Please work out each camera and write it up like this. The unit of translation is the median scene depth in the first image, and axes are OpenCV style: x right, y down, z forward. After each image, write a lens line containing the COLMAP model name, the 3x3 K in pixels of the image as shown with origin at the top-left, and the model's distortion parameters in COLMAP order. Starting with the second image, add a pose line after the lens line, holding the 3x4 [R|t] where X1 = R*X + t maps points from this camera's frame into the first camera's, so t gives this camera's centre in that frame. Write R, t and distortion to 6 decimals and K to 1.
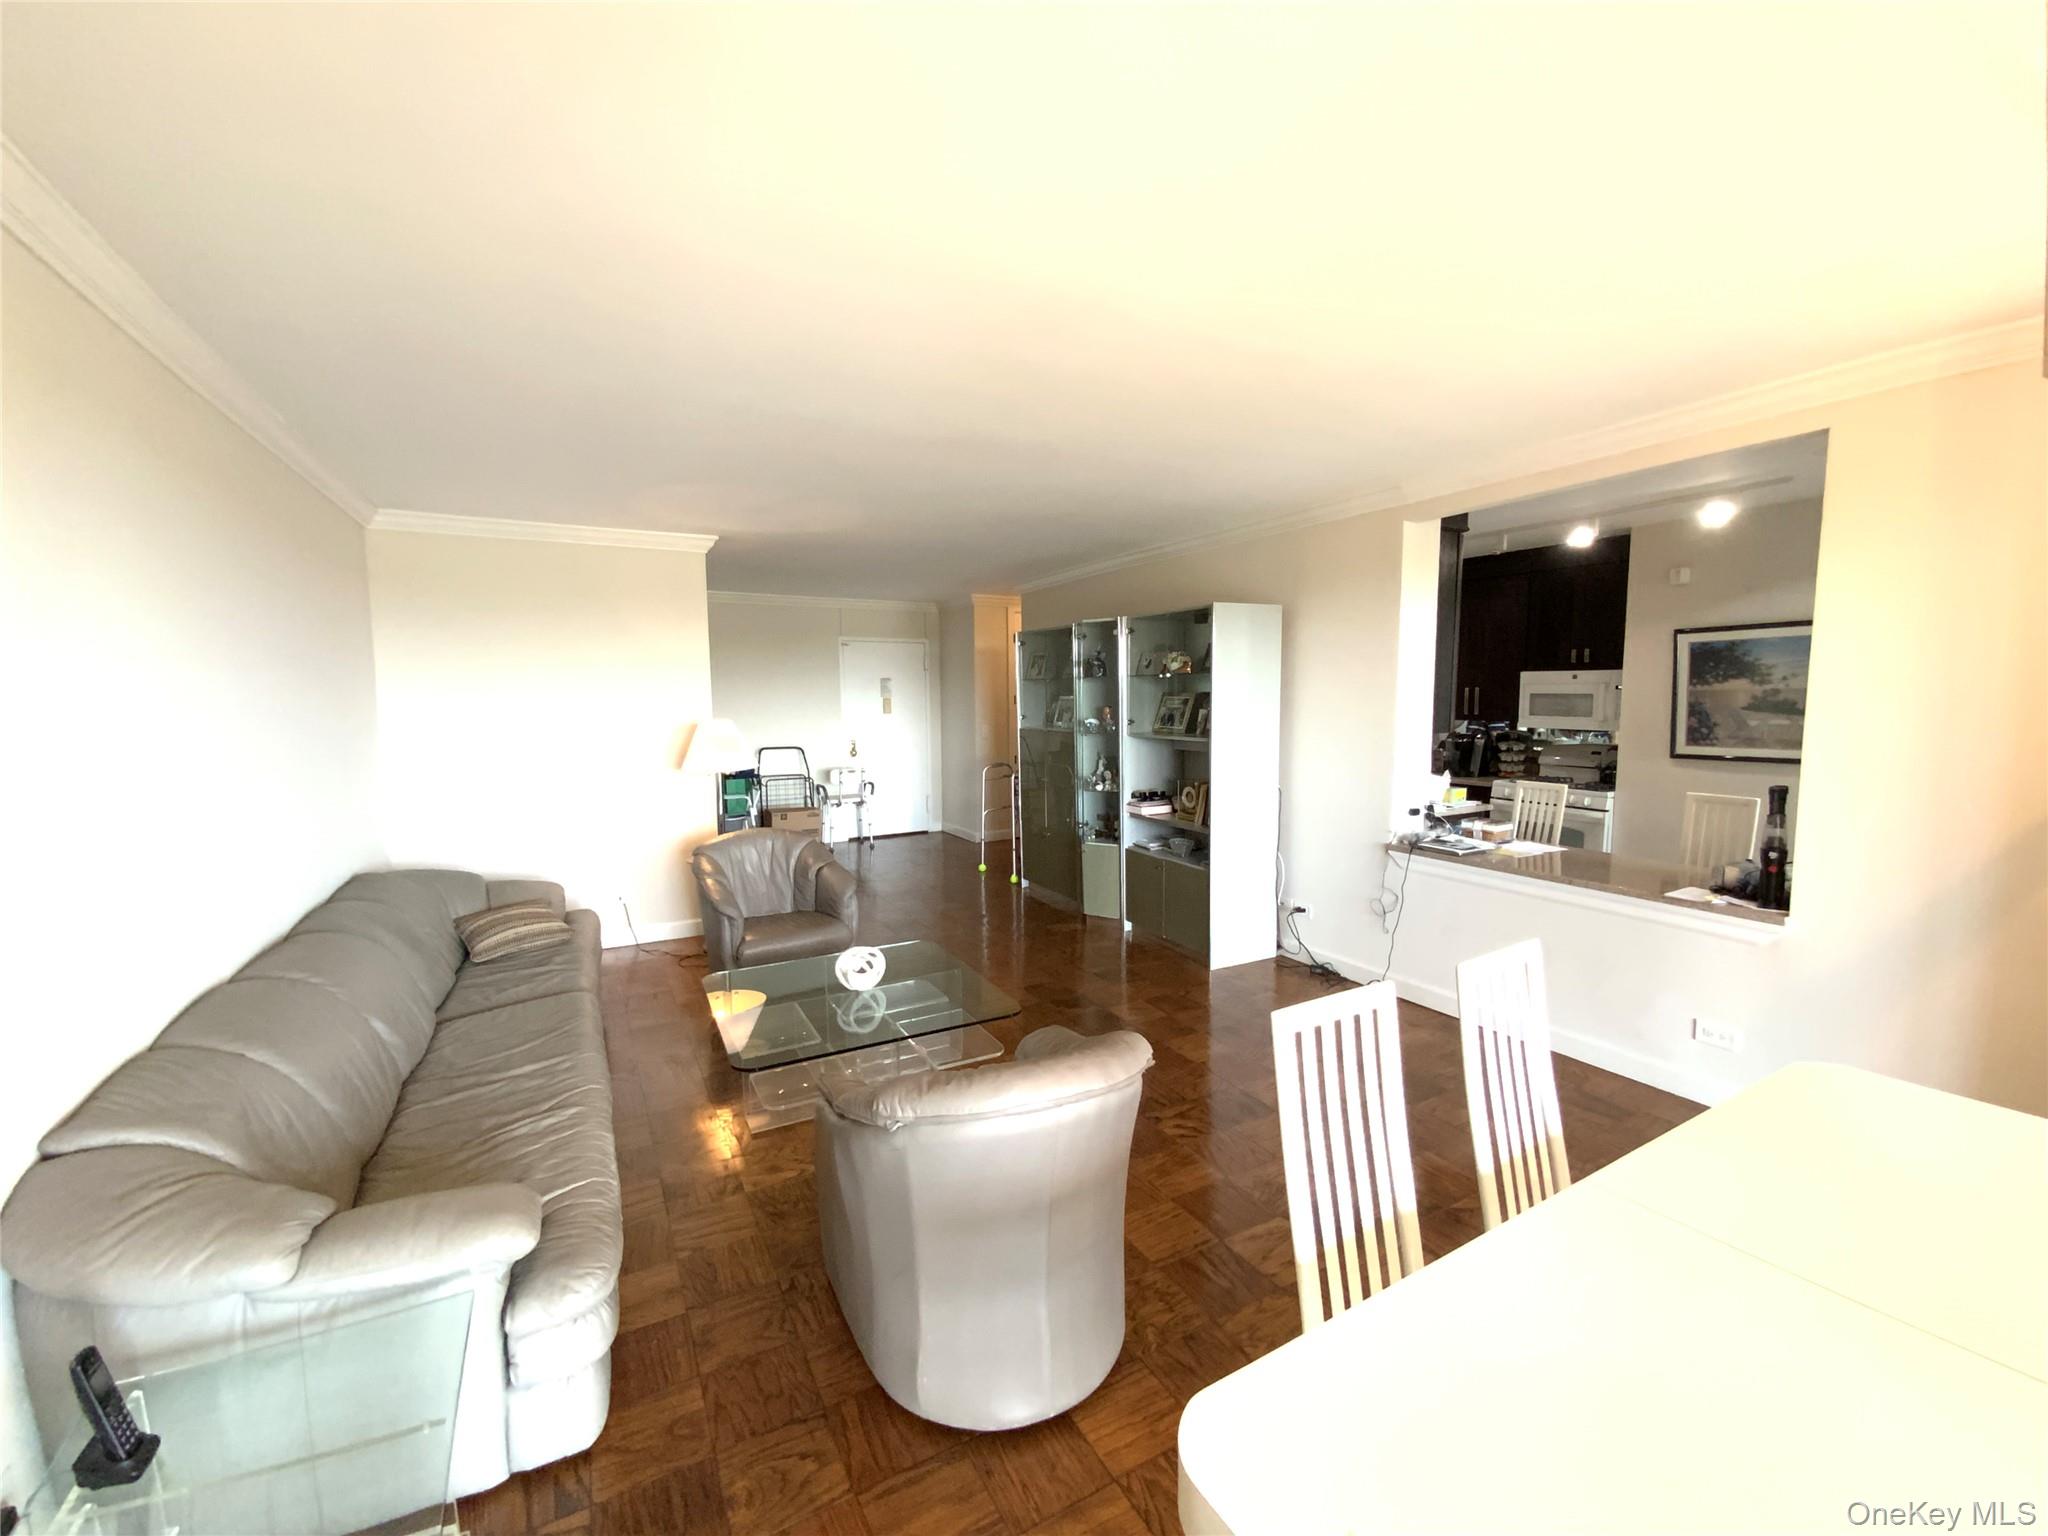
lens RADIAL K [[828.9, 0, 1025.2], [0, 828.9, 765.2], [0, 0, 1]] dist [0.010548, -0.012967]
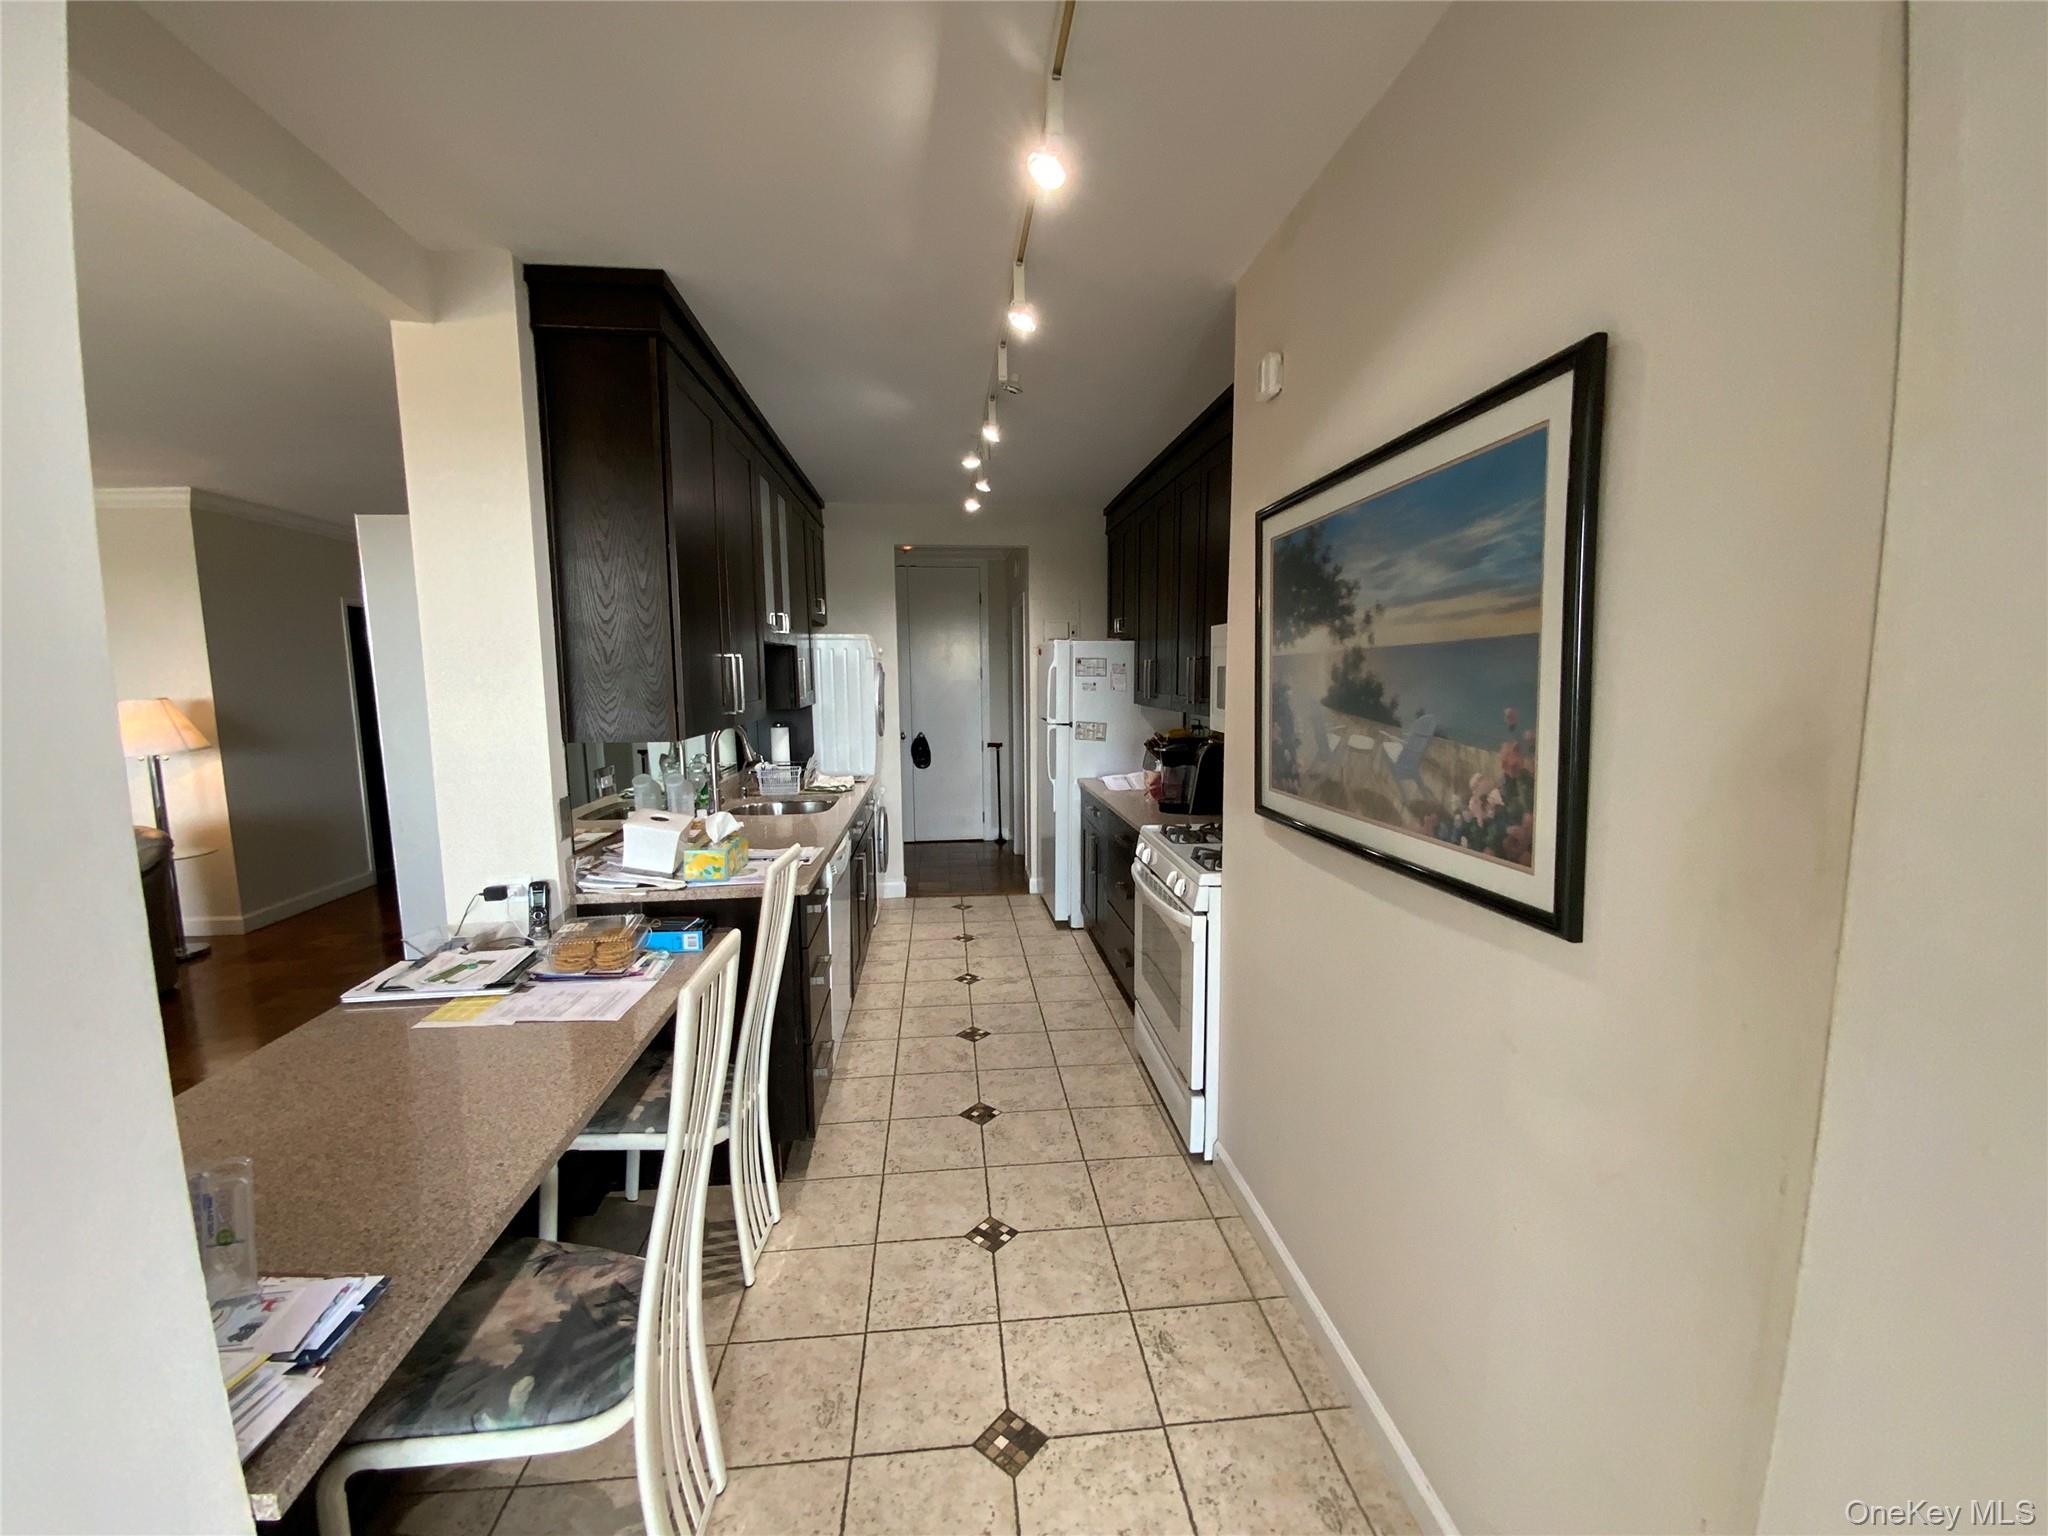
lens RADIAL K [[828.9, 0, 1019.8], [0, 828.9, 771.0], [0, 0, 1]] dist [0.010548, -0.012967]
pose [[0.919700, 0.044751, -0.390062, 0.841364], [-0.029964, 0.998586, 0.043915, -0.046137], [0.391476, -0.028701, 0.919741, 0.564062]]
